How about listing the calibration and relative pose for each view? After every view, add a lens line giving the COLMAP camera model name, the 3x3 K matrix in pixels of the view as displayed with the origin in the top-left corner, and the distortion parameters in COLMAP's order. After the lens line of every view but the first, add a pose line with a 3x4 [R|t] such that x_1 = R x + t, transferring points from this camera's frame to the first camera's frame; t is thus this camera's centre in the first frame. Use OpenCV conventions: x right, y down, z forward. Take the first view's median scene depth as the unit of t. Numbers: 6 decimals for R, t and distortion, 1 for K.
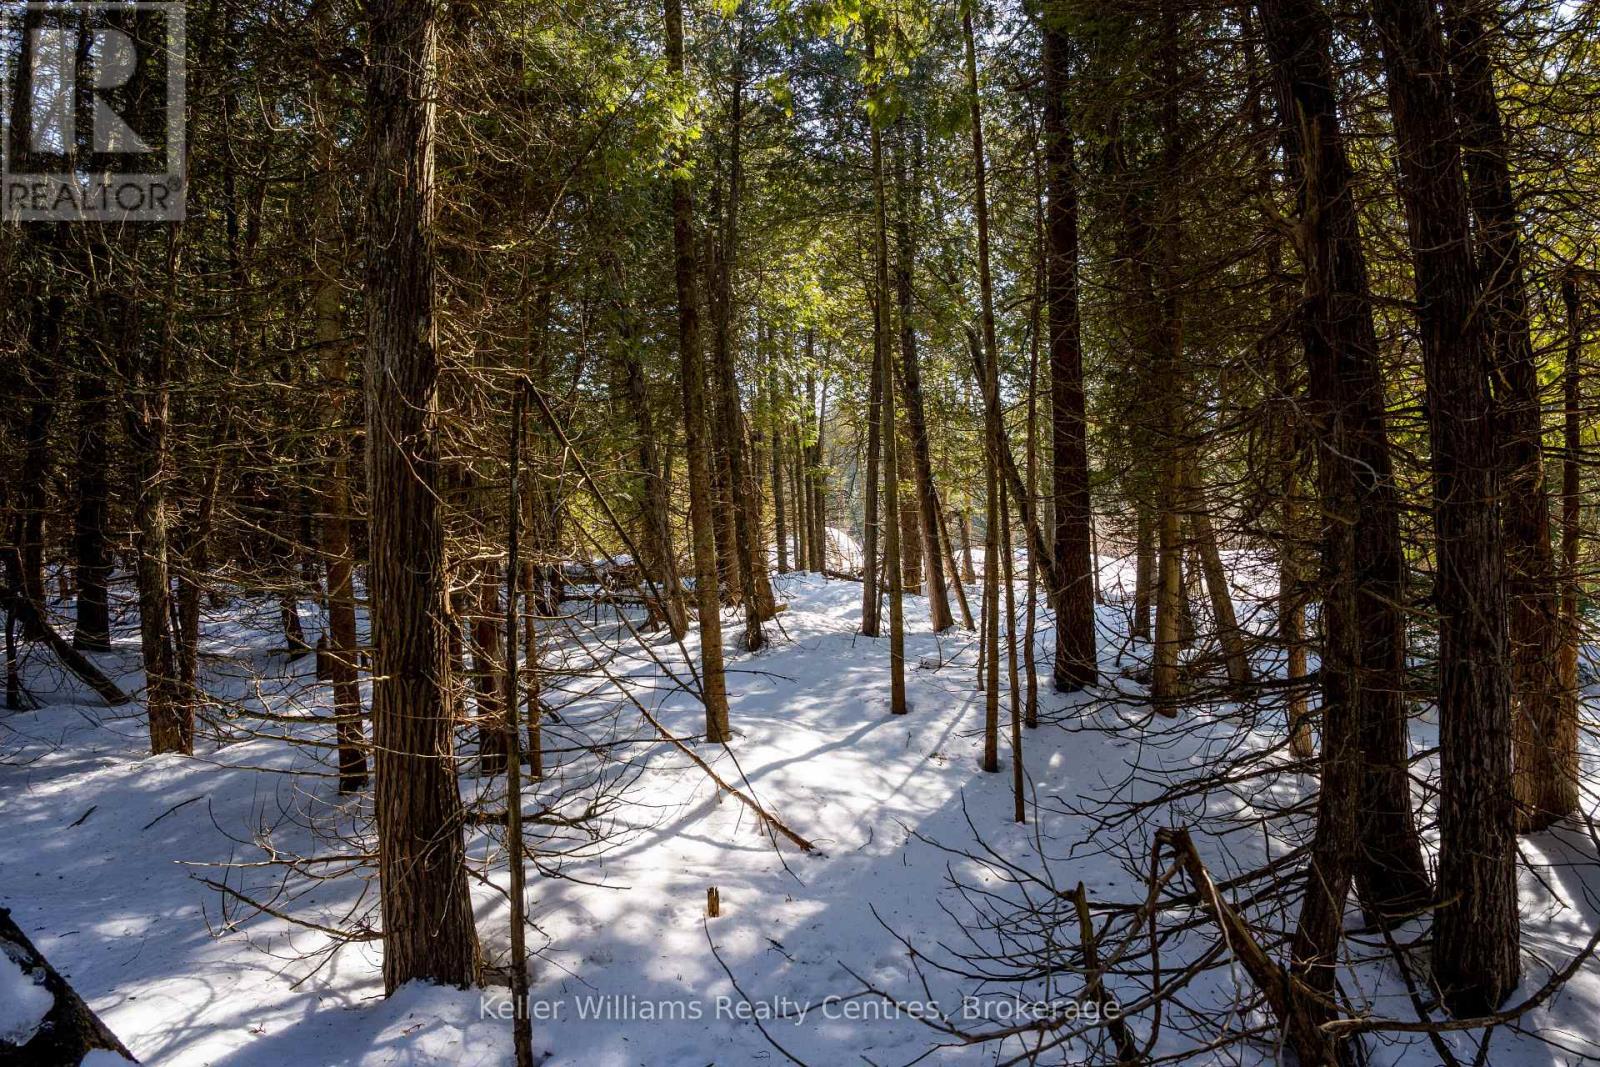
lens RADIAL K [[921.1, 0, 800.0], [0, 921.1, 533.5], [0, 0, 1]] dist [-0.156404, 0.043666]
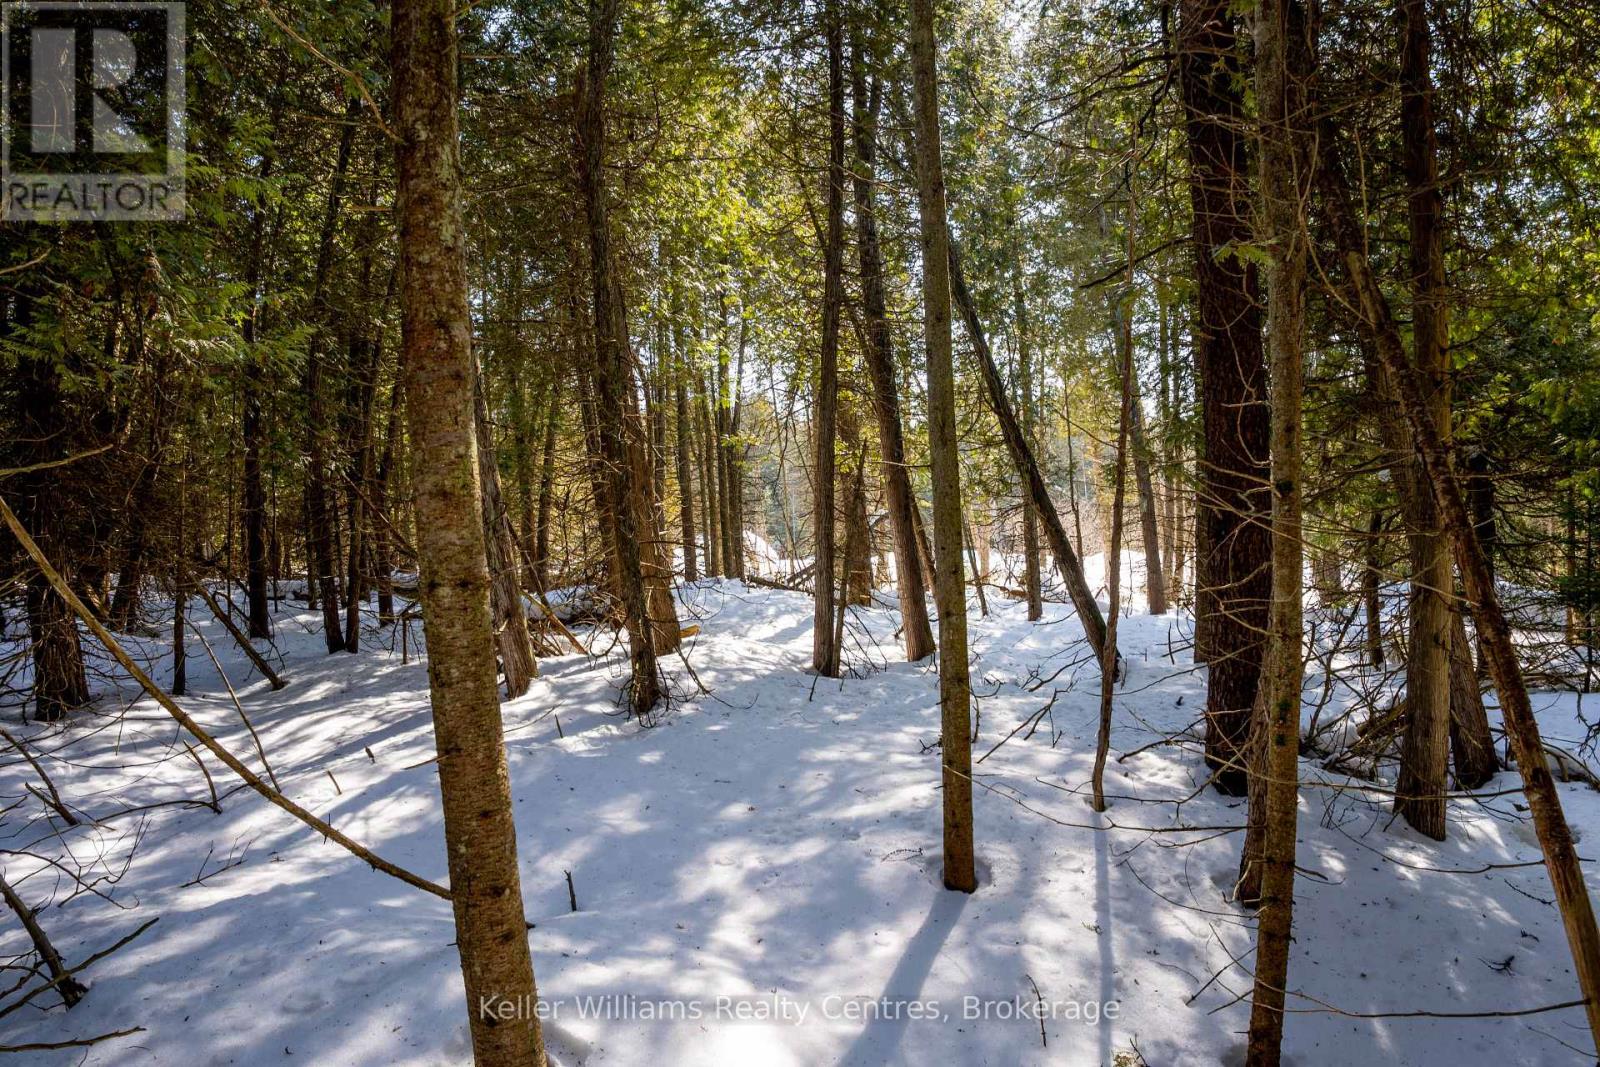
lens RADIAL K [[921.1, 0, 800.0], [0, 921.1, 533.5], [0, 0, 1]] dist [-0.156404, 0.043666]
pose [[0.994990, -0.007611, 0.099683, -0.003765], [0.008390, 0.999937, -0.007398, 0.010151], [-0.099621, 0.008198, 0.994992, 0.215537]]
